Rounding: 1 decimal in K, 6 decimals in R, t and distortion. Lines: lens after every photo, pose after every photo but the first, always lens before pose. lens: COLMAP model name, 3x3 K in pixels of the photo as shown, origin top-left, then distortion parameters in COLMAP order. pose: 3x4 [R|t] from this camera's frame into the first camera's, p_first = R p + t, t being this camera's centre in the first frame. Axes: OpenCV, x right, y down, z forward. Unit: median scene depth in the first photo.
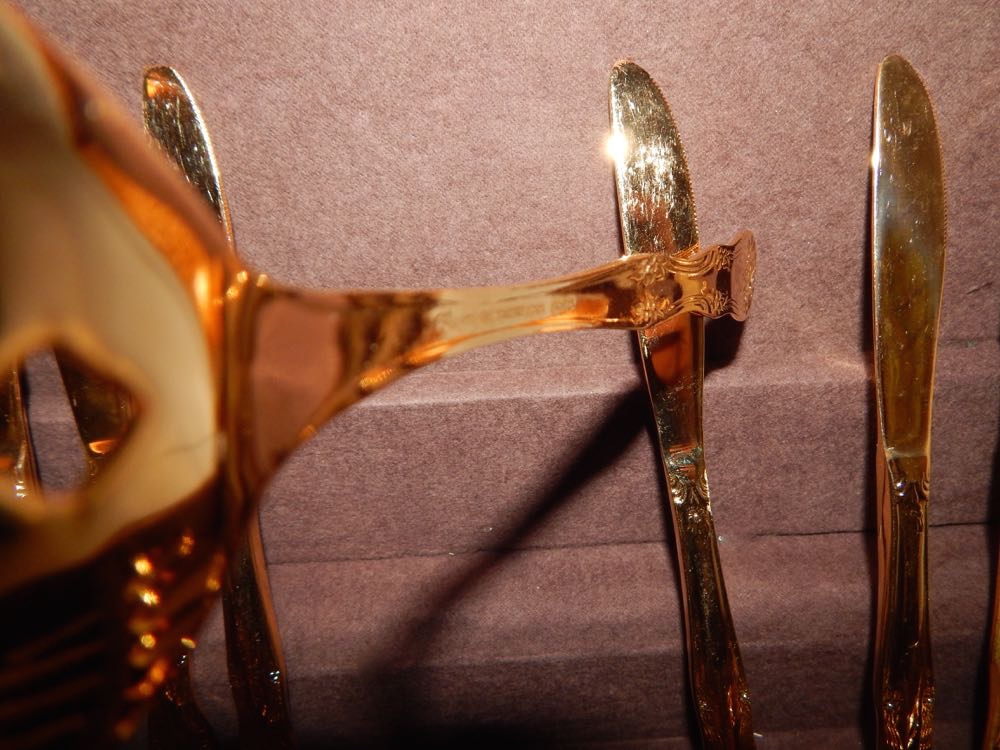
lens RADIAL K [[662.9, 0, 503.8], [0, 662.9, 373.2], [0, 0, 1]] dist [0.002756, -0.002598]
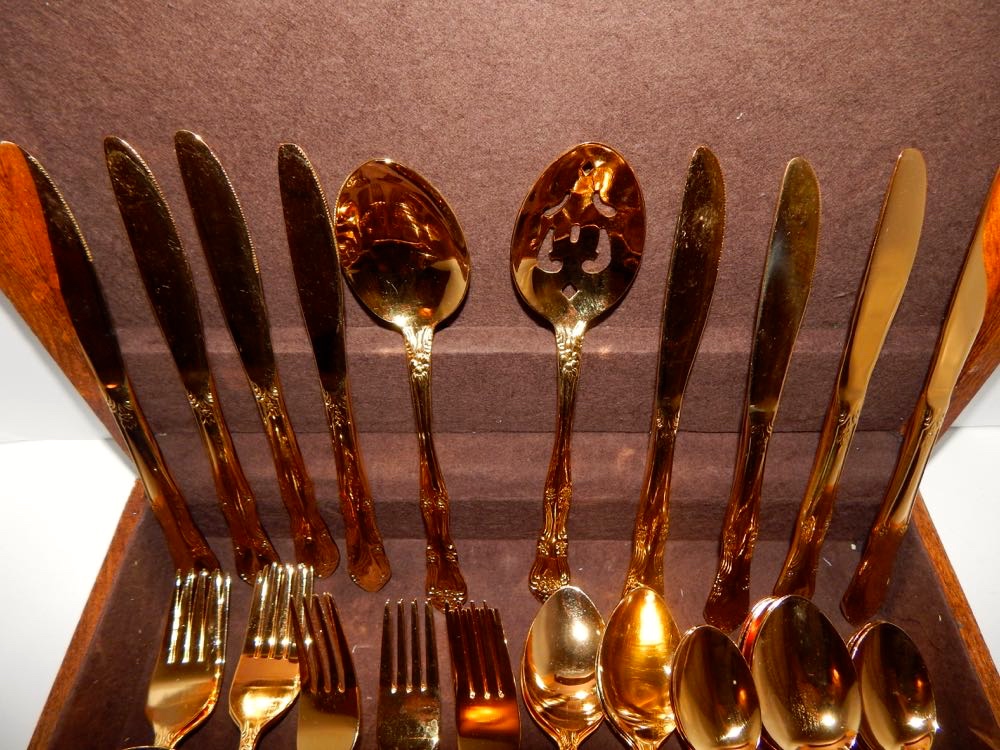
lens RADIAL K [[662.9, 0, 498.9], [0, 662.9, 376.4], [0, 0, 1]] dist [0.002756, -0.002598]
pose [[0.998638, 0.051033, -0.010877, -0.012923], [-0.044168, 0.937726, 0.344556, -0.419675], [0.027783, -0.343607, 0.938703, -0.433396]]
